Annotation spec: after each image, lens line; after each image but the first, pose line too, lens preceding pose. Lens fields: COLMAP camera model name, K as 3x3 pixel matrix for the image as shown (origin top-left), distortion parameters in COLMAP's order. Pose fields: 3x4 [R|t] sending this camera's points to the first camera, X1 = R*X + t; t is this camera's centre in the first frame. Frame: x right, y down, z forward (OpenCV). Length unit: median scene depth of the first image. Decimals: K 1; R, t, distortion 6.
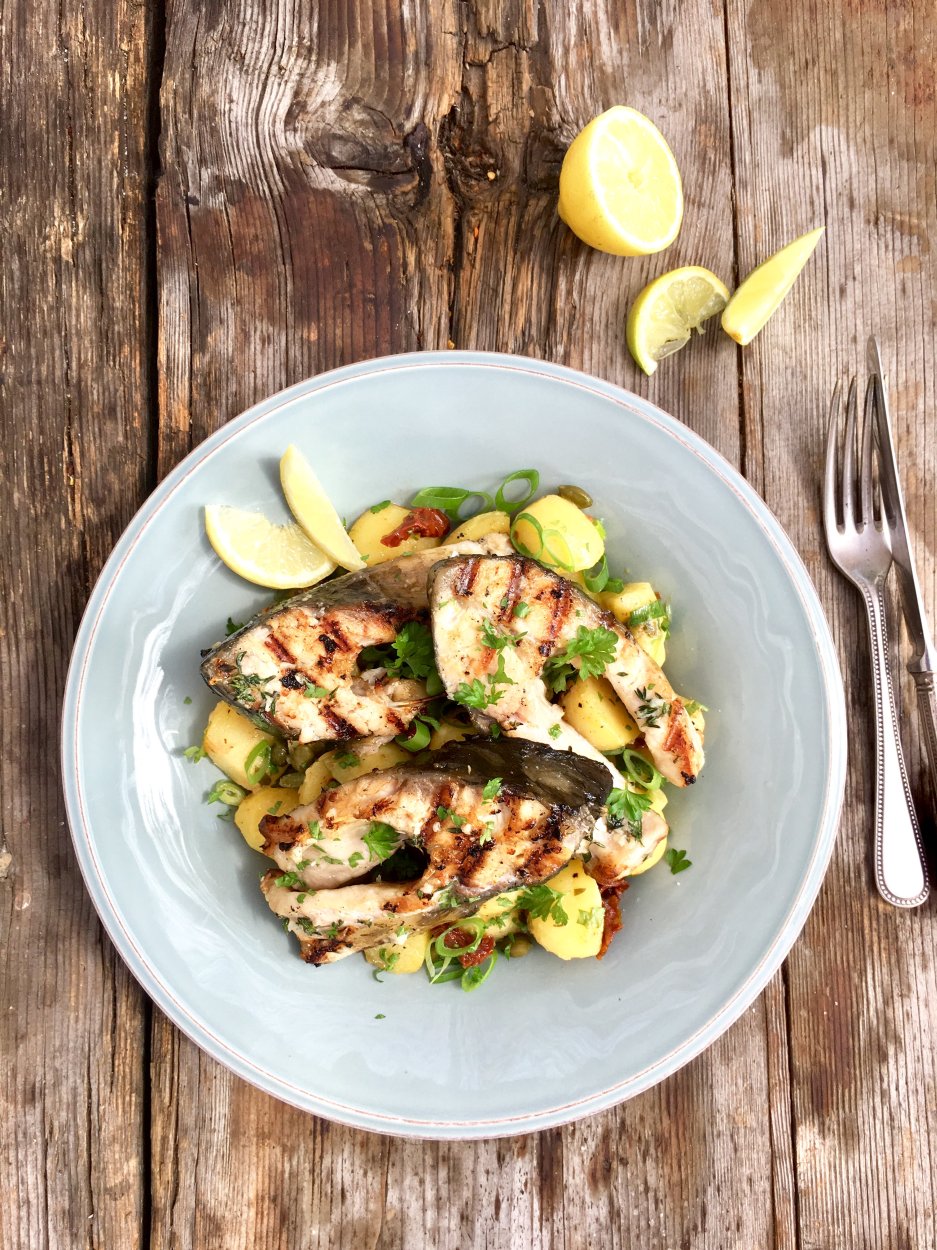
lens RADIAL K [[1090.0, 0, 468.5], [0, 1090.0, 625.0], [0, 0, 1]] dist [0.086127, -0.145223]
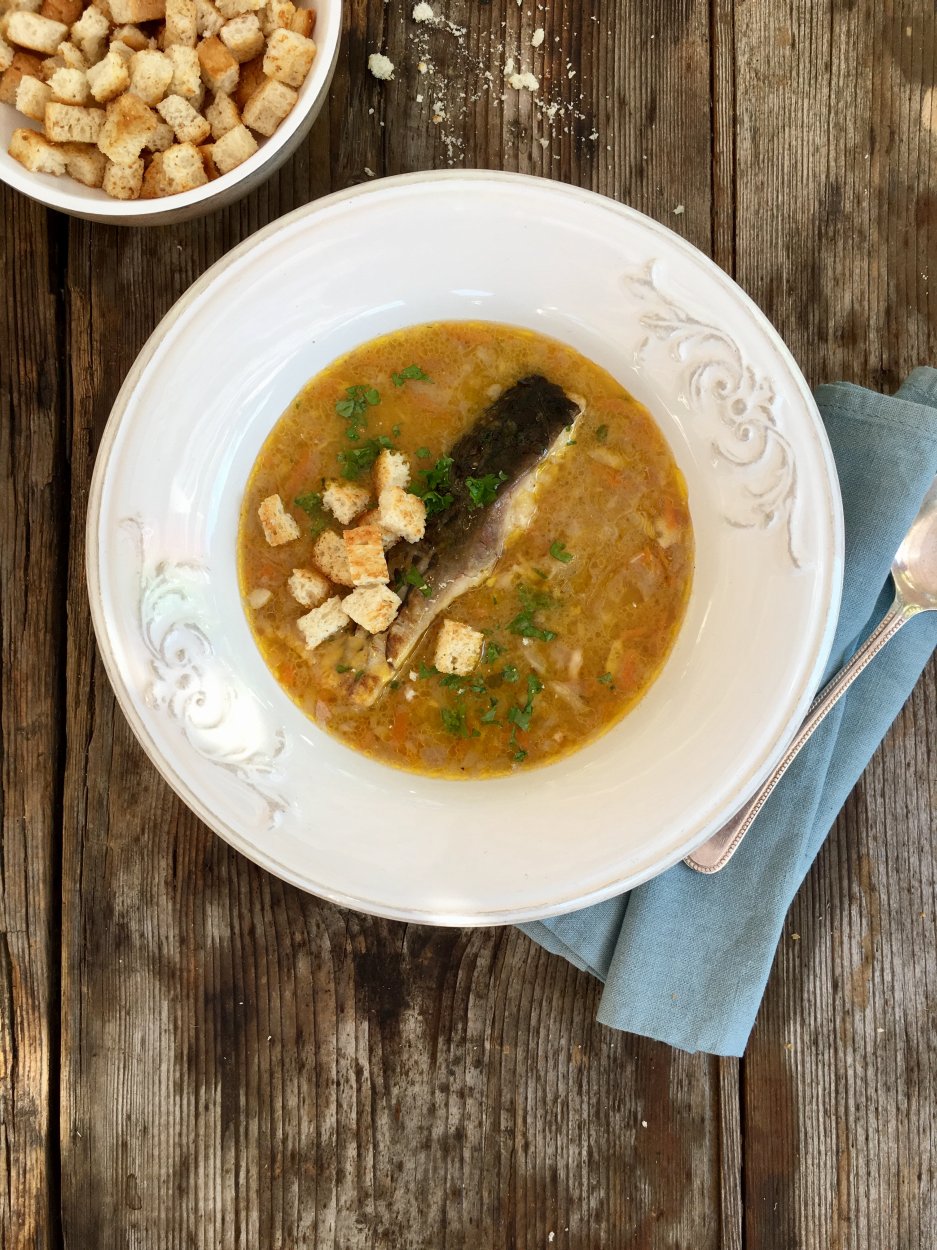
lens RADIAL K [[1090.0, 0, 468.5], [0, 1090.0, 625.0], [0, 0, 1]] dist [0.086127, -0.145223]
pose [[0.999747, 0.017622, 0.013989, 0.044375], [-0.018293, 0.998614, 0.049345, 0.364727], [-0.013100, -0.049588, 0.998684, 0.050547]]
